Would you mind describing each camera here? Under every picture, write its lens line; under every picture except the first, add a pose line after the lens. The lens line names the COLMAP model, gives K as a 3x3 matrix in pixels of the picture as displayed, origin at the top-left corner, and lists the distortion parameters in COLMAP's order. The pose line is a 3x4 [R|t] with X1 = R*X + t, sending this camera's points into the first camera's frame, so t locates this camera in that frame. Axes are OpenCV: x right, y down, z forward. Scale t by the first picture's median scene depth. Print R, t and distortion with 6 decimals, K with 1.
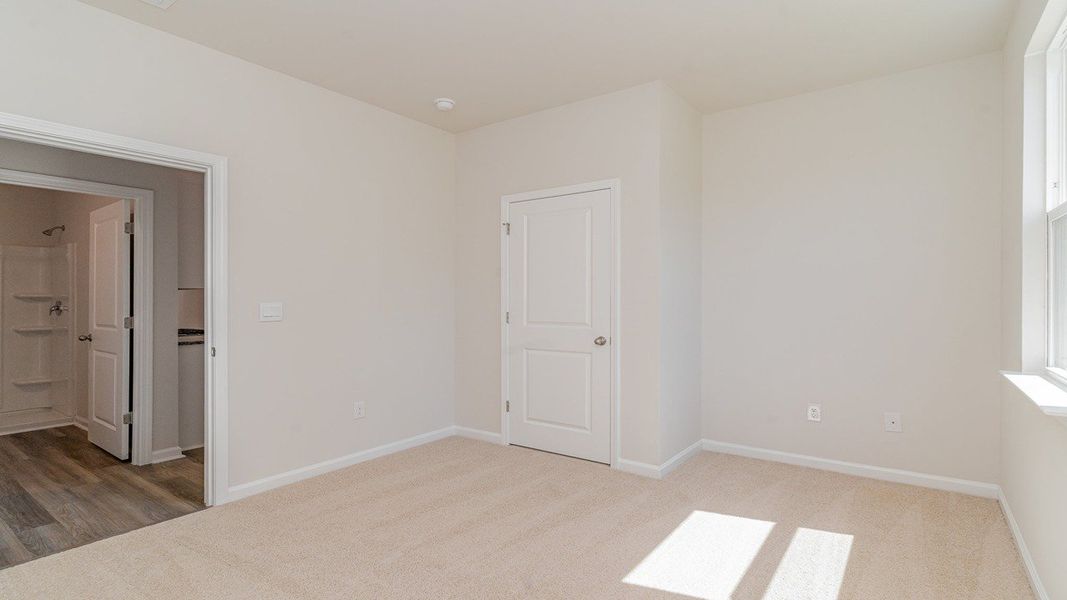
lens RADIAL K [[519.4, 0, 525.2], [0, 519.4, 302.0], [0, 0, 1]] dist [-0.001600, 0.000121]
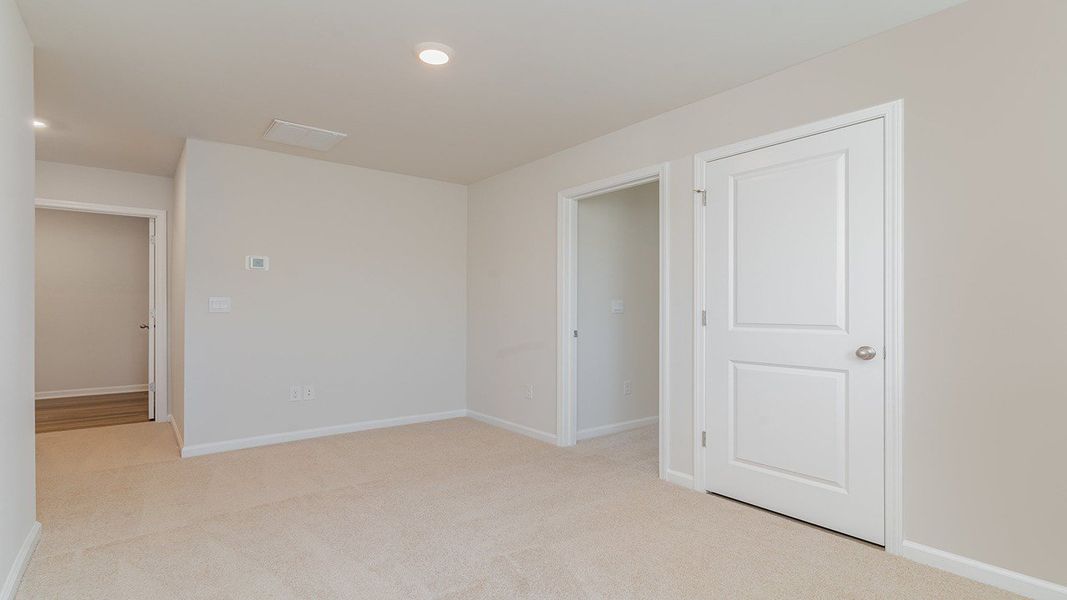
lens RADIAL K [[519.4, 0, 525.2], [0, 519.4, 302.0], [0, 0, 1]] dist [-0.001600, 0.000121]
pose [[0.963889, 0.006434, -0.266227, -0.084869], [-0.011407, 0.999788, -0.017139, 0.024649], [0.266061, 0.019557, 0.963758, 0.232507]]
